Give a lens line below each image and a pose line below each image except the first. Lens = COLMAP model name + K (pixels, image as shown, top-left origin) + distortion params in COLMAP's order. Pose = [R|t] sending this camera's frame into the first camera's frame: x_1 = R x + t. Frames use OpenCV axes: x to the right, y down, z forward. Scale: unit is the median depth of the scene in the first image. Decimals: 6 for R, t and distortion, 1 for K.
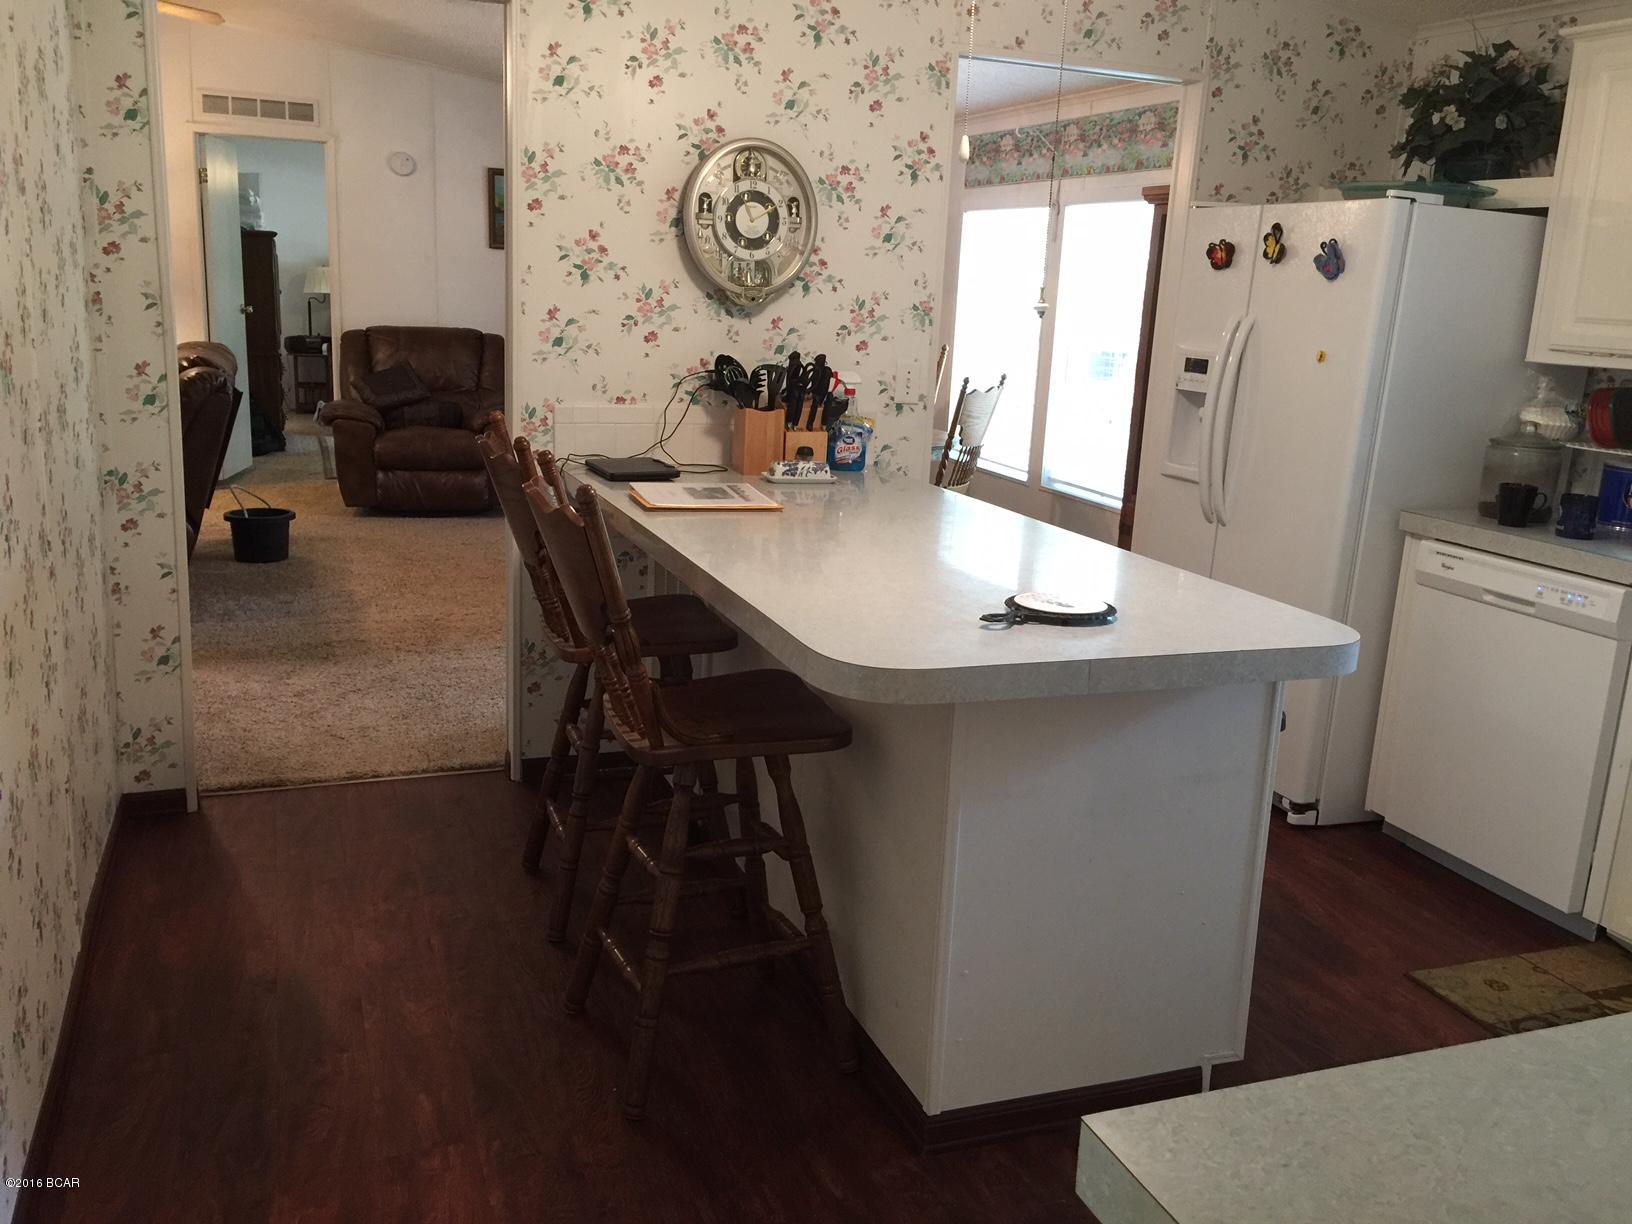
lens RADIAL K [[1394.0, 0, 809.2], [0, 1394.0, 616.7], [0, 0, 1]] dist [0.060897, -0.086296]
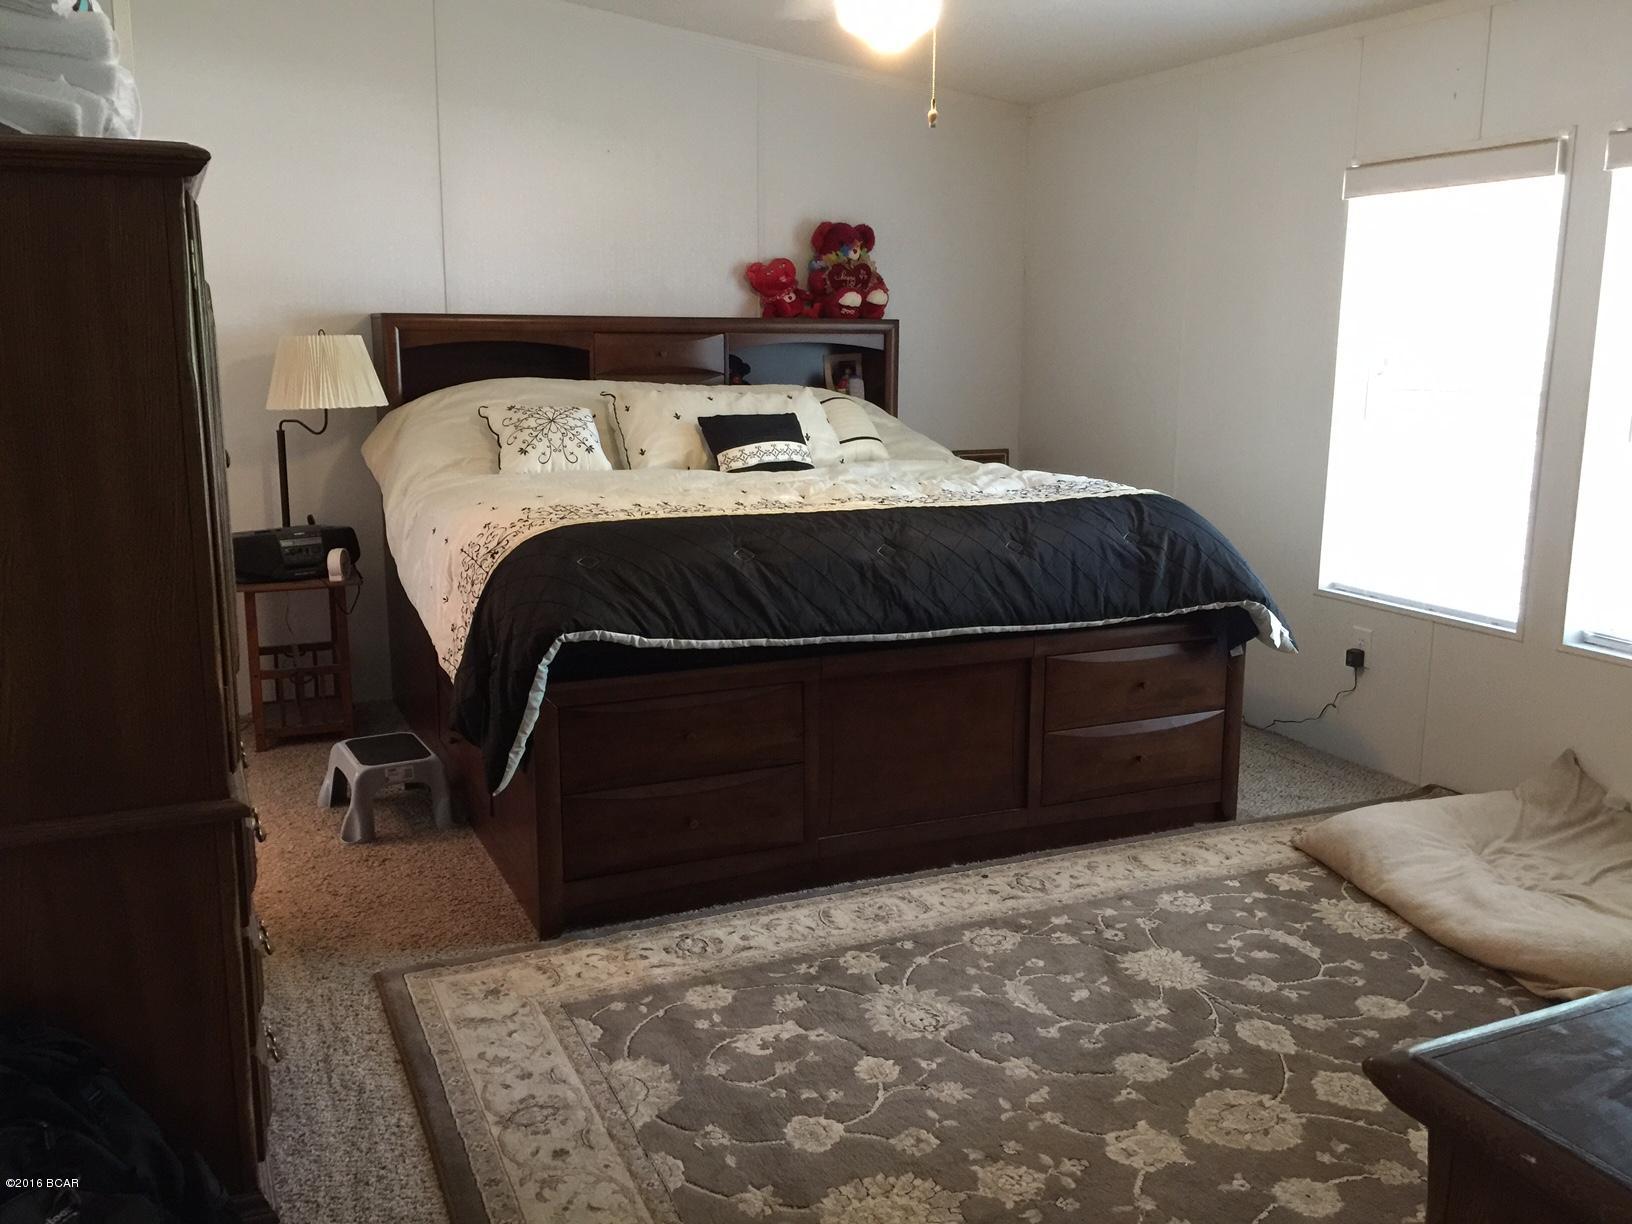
lens RADIAL K [[1394.0, 0, 815.7], [0, 1394.0, 609.2], [0, 0, 1]] dist [0.060897, -0.086296]
pose [[0.997015, -0.047411, 0.060938, -0.246488], [0.049305, 0.998334, -0.029960, -0.163246], [-0.059416, 0.032875, 0.997692, 0.640966]]
